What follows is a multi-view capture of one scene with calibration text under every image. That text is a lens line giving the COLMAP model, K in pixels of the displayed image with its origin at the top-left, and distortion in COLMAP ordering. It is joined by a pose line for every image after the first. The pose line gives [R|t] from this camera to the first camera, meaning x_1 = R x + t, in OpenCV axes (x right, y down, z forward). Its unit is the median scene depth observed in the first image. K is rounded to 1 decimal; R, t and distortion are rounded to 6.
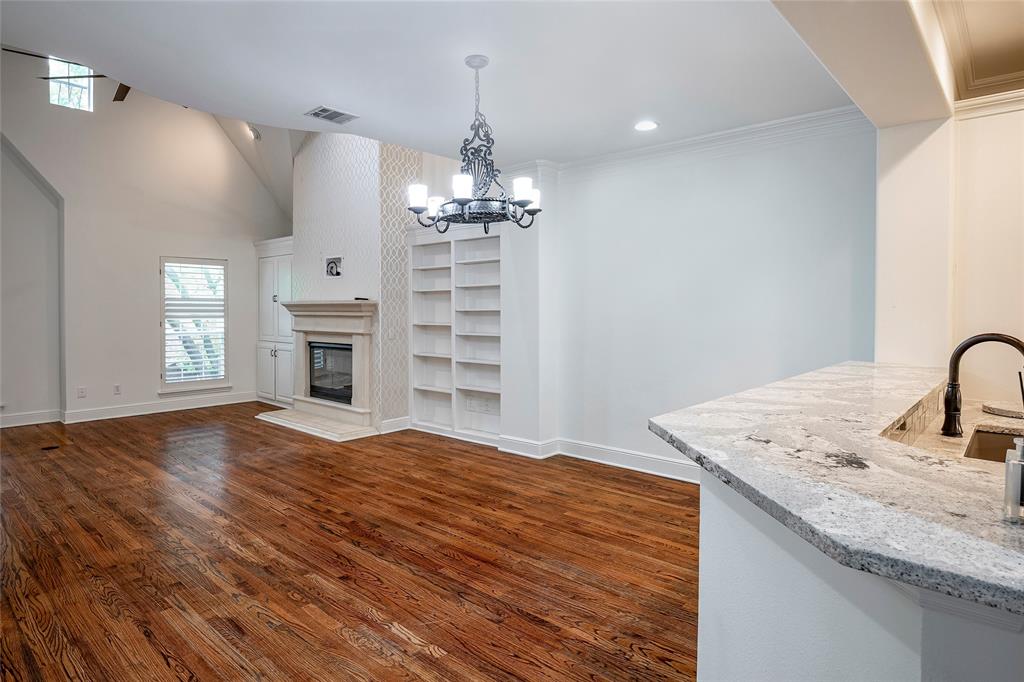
lens RADIAL K [[579.2, 0, 503.5], [0, 579.2, 315.3], [0, 0, 1]] dist [-0.011765, -0.001340]
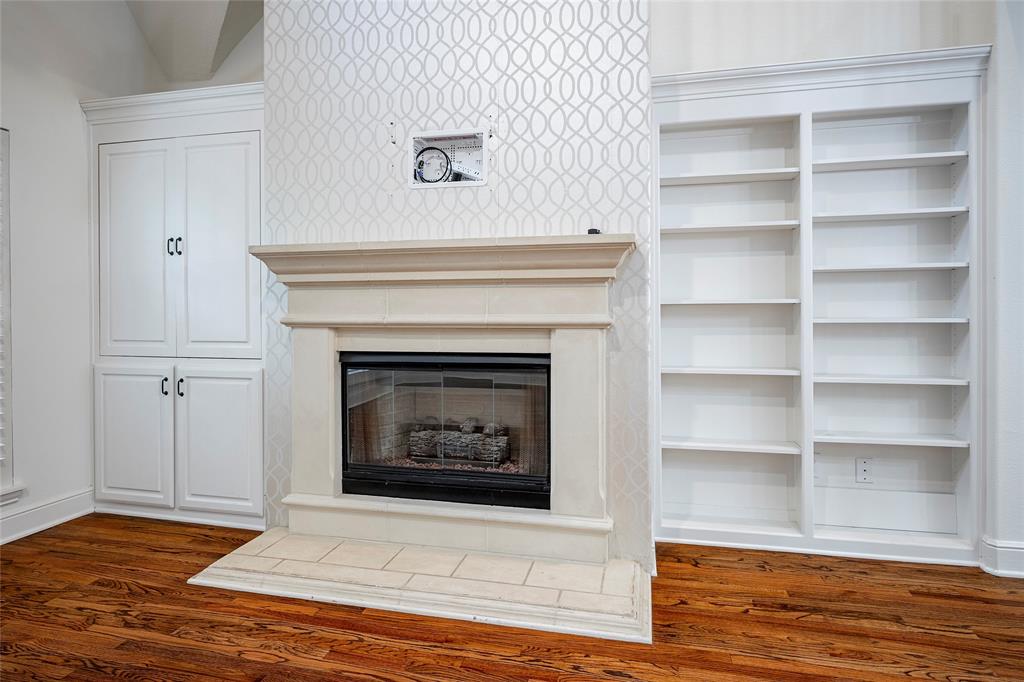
lens RADIAL K [[567.9, 0, 514.9], [0, 567.9, 314.0], [0, 0, 1]] dist [-0.000755, -0.000019]
pose [[0.873899, -0.003521, 0.486095, -0.711911], [0.008044, 0.999942, -0.007219, 0.040201], [-0.486041, 0.010219, 0.873876, 1.035226]]
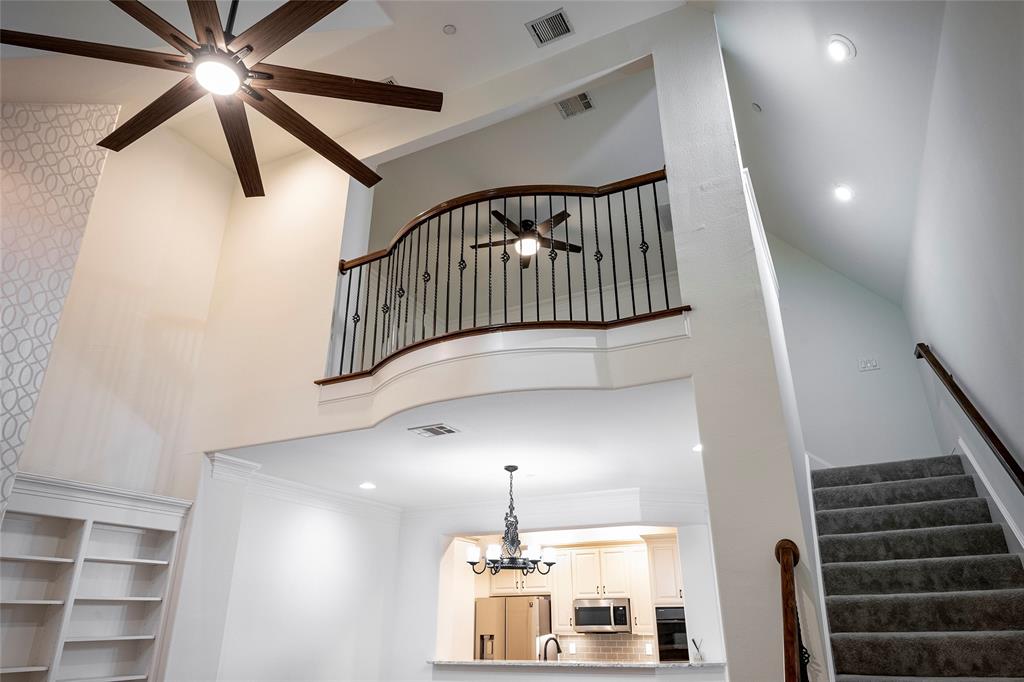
lens RADIAL K [[647.7, 0, 512.0], [0, 647.7, 341.0], [0, 0, 1]] dist [-0.006034, -0.000751]
pose [[-0.279678, 0.382751, 0.880501, -1.297674], [0.020019, 0.919224, -0.393226, -0.031745], [-0.959885, -0.092350, -0.264749, 1.085998]]
